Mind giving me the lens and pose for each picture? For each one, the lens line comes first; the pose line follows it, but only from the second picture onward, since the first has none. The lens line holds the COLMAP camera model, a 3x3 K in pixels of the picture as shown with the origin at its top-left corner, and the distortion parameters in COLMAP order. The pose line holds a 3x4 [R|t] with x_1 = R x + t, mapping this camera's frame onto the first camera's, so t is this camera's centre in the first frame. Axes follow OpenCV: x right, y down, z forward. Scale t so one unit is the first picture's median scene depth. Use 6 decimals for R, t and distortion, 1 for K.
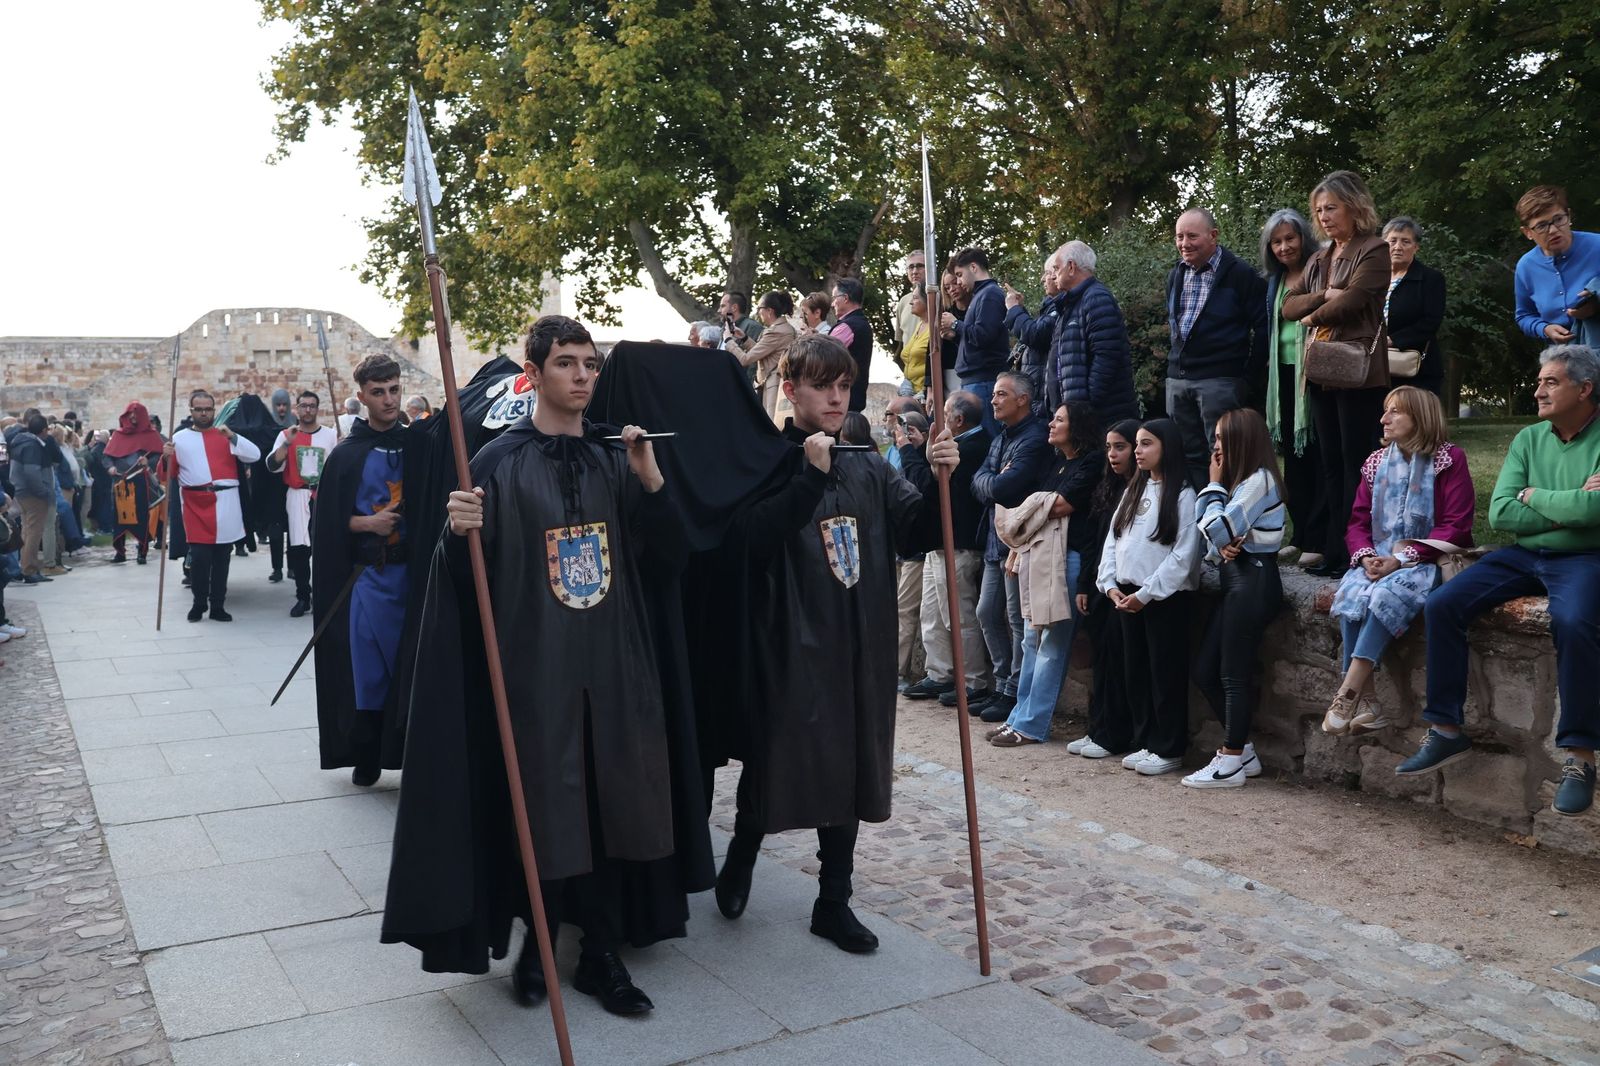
lens RADIAL K [[1343.0, 0, 800.0], [0, 1343.0, 533.0], [0, 0, 1]] dist [-0.157782, 0.131126]
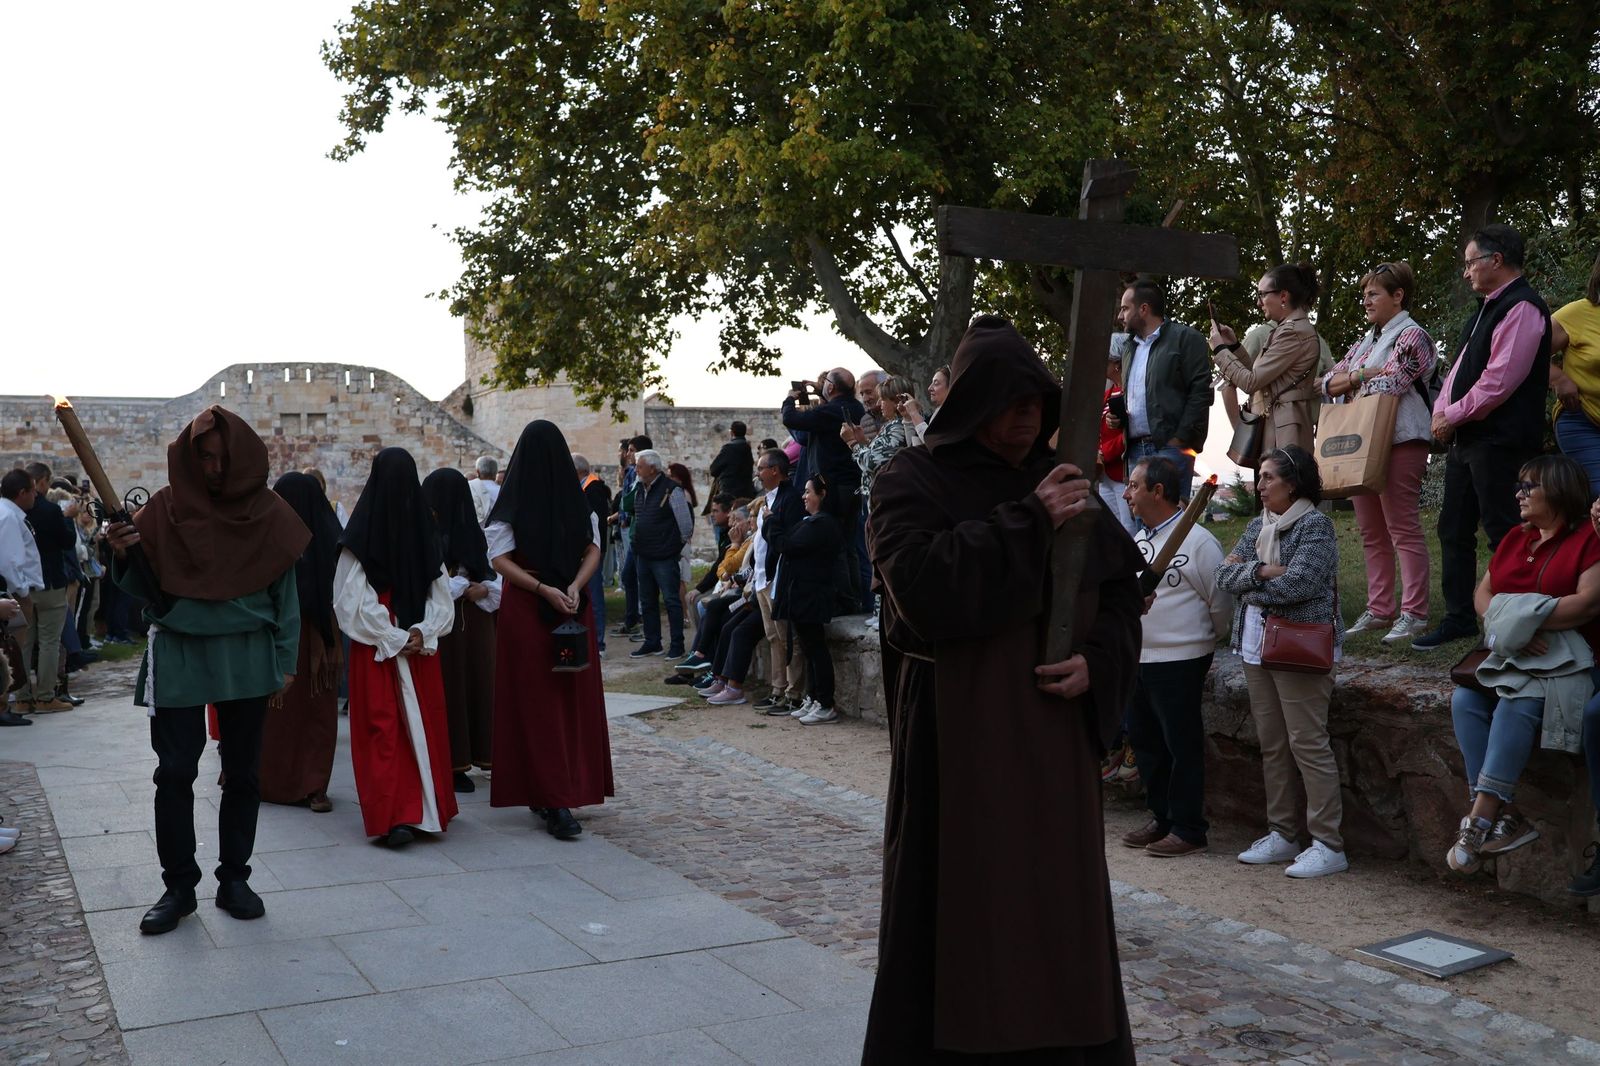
lens RADIAL K [[1556.8, 0, 800.0], [0, 1556.8, 533.0], [0, 0, 1]] dist [-0.101069, 0.217272]
pose [[0.998269, 0.002194, -0.058780, -0.075218], [-0.005987, 0.997903, -0.064442, -0.005323], [0.058515, 0.064682, 0.996189, 0.114339]]
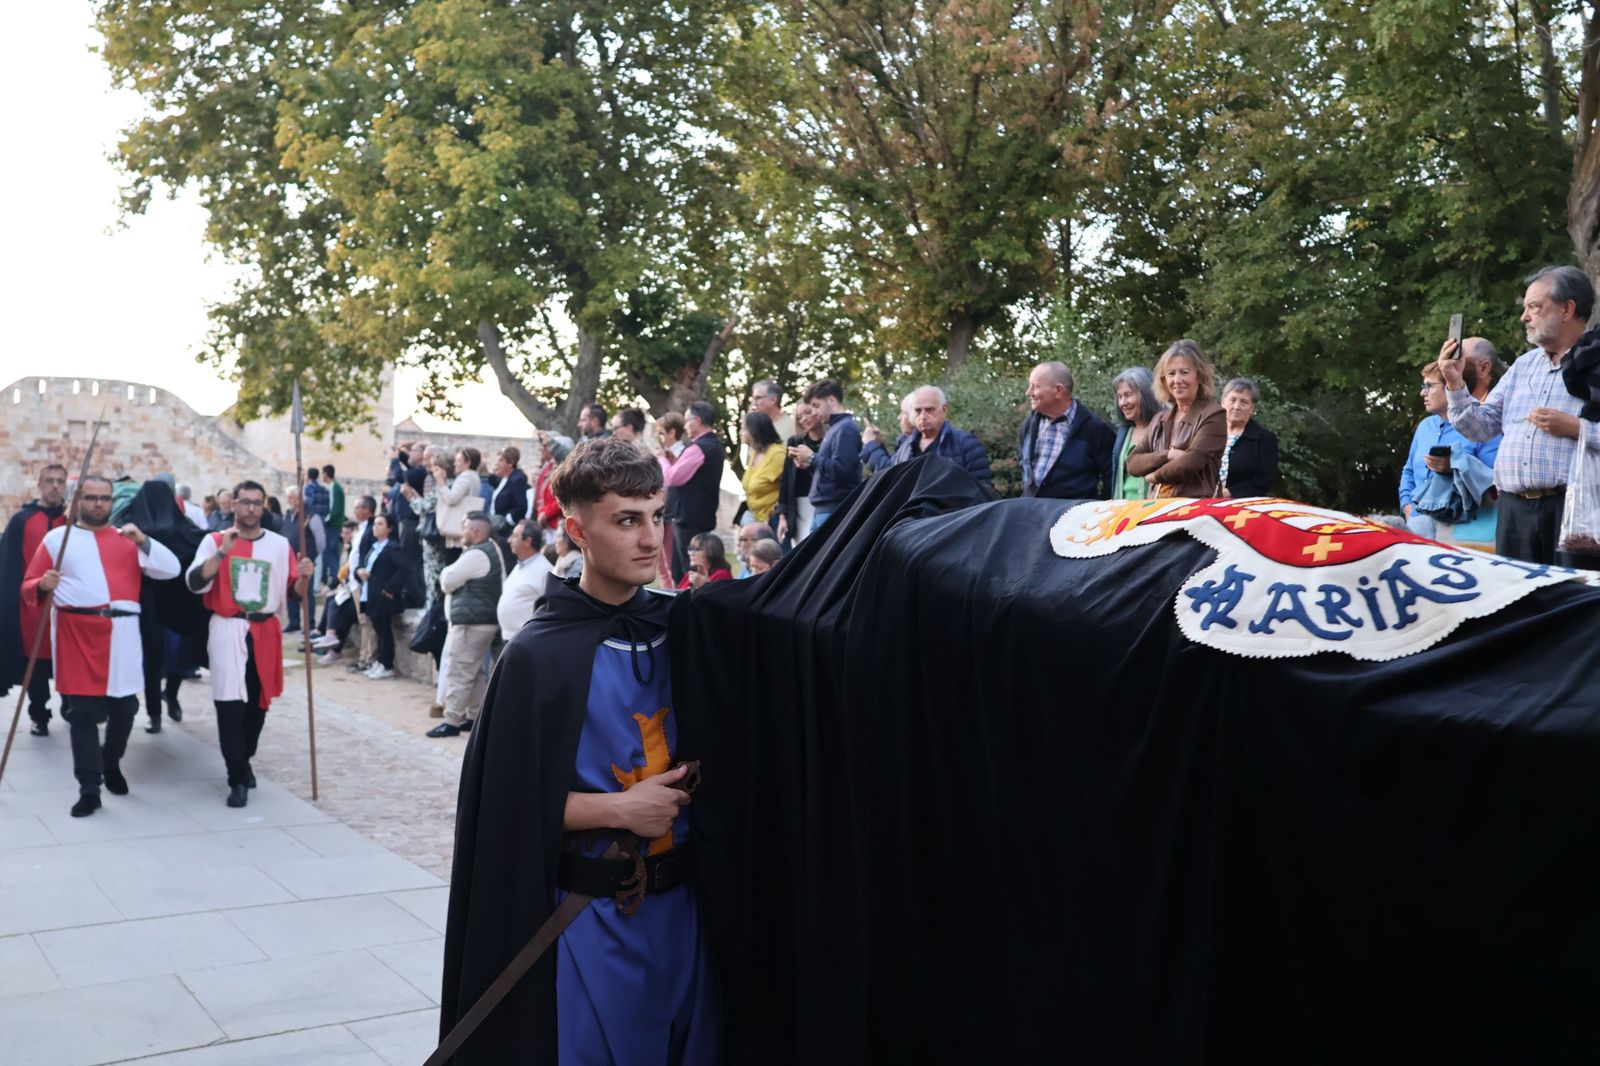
lens RADIAL K [[1343.0, 0, 800.0], [0, 1343.0, 533.0], [0, 0, 1]] dist [-0.157782, 0.131126]
pose [[0.990820, 0.045434, 0.127322, -0.006604], [-0.035608, 0.996285, -0.078414, -0.004364], [-0.130412, 0.073160, 0.988757, -0.005860]]
